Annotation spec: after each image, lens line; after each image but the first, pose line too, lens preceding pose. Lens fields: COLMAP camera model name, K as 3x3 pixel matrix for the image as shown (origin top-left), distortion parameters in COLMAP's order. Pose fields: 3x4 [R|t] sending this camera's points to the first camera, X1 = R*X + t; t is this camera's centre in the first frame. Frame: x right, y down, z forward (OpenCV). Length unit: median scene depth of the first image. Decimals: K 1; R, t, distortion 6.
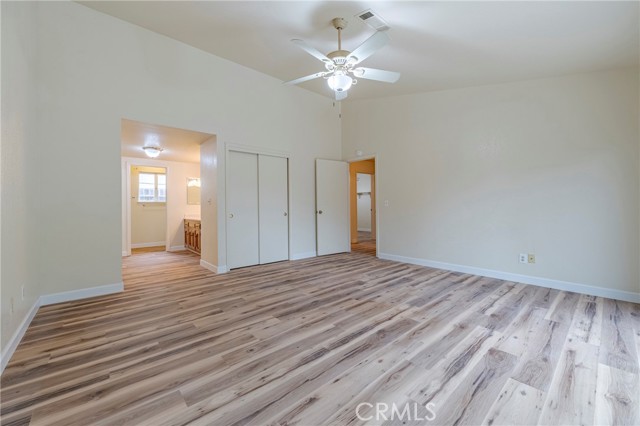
lens RADIAL K [[253.9, 0, 319.8], [0, 253.9, 208.3], [0, 0, 1]] dist [-0.001164, 0.000240]
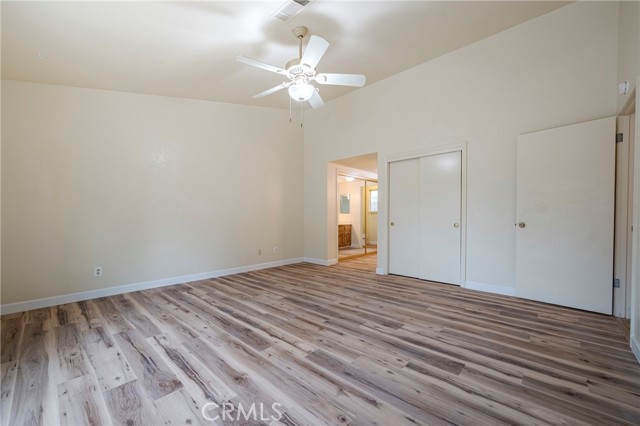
lens RADIAL K [[253.9, 0, 324.4], [0, 253.9, 224.0], [0, 0, 1]] dist [-0.001164, 0.000240]
pose [[0.120531, 0.038538, -0.991961, 1.107898], [-0.005133, 0.999257, 0.038198, -0.016241], [0.992696, 0.000488, 0.120639, 0.975861]]
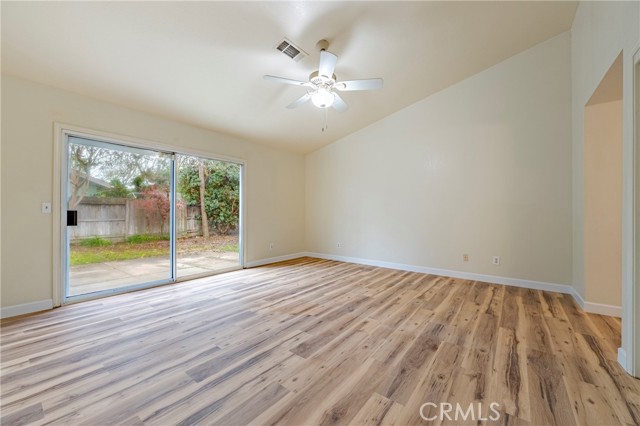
lens RADIAL K [[253.9, 0, 318.3], [0, 253.9, 214.6], [0, 0, 1]] dist [-0.001164, 0.000240]
pose [[-0.982184, 0.008338, -0.187735, 0.309377], [0.006315, 0.999915, 0.011374, -0.013196], [0.187814, 0.009986, -0.982154, 2.083730]]
